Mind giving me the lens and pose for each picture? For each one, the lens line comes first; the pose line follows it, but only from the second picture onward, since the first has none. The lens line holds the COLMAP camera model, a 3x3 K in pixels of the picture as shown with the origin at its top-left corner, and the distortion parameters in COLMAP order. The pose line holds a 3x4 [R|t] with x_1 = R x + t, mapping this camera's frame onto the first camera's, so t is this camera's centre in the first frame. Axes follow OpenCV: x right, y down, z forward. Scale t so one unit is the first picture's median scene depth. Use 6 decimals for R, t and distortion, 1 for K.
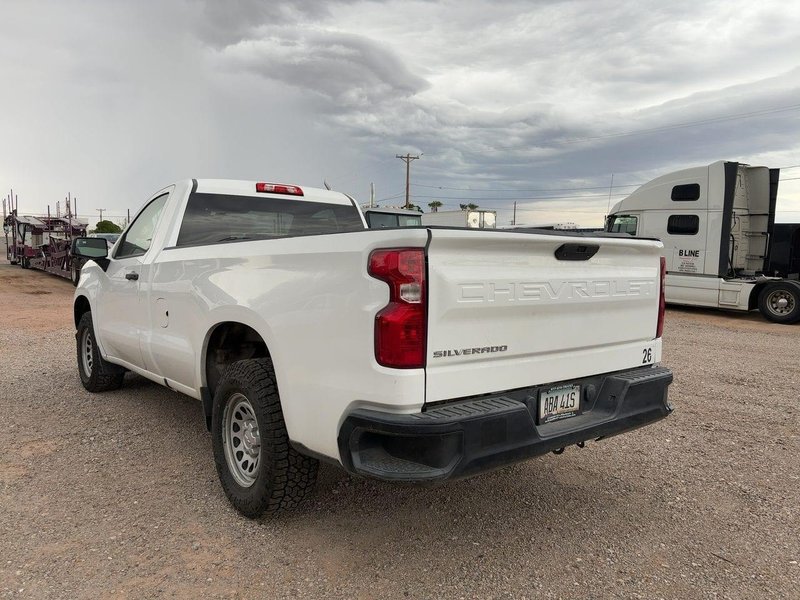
lens RADIAL K [[611.4, 0, 400.0], [0, 611.4, 300.0], [0, 0, 1]] dist [0.028783, -0.042277]
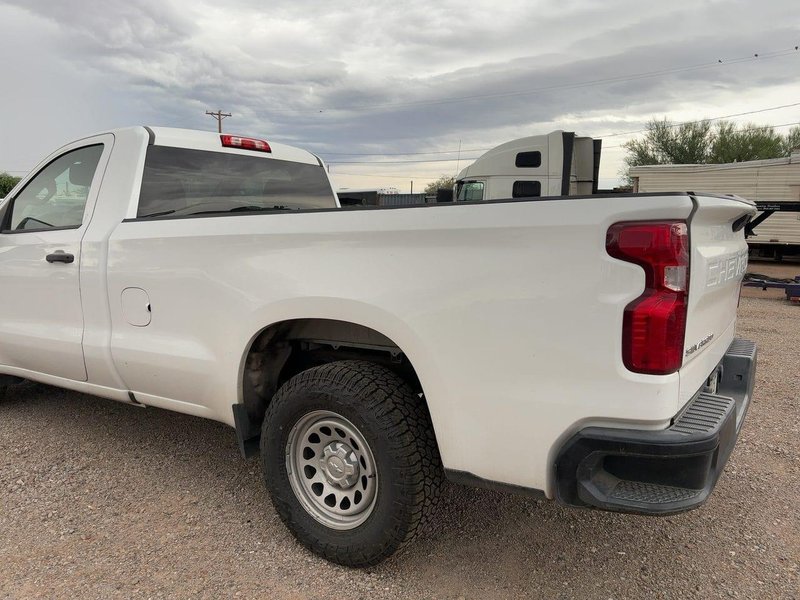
lens RADIAL K [[630.2, 0, 383.6], [0, 630.2, 307.2], [0, 0, 1]] dist [0.037092, -0.008150]
pose [[0.957927, -0.046170, 0.283273, -0.294850], [0.028309, 0.997363, 0.066828, -0.020375], [-0.285611, -0.055998, 0.956708, 0.163808]]
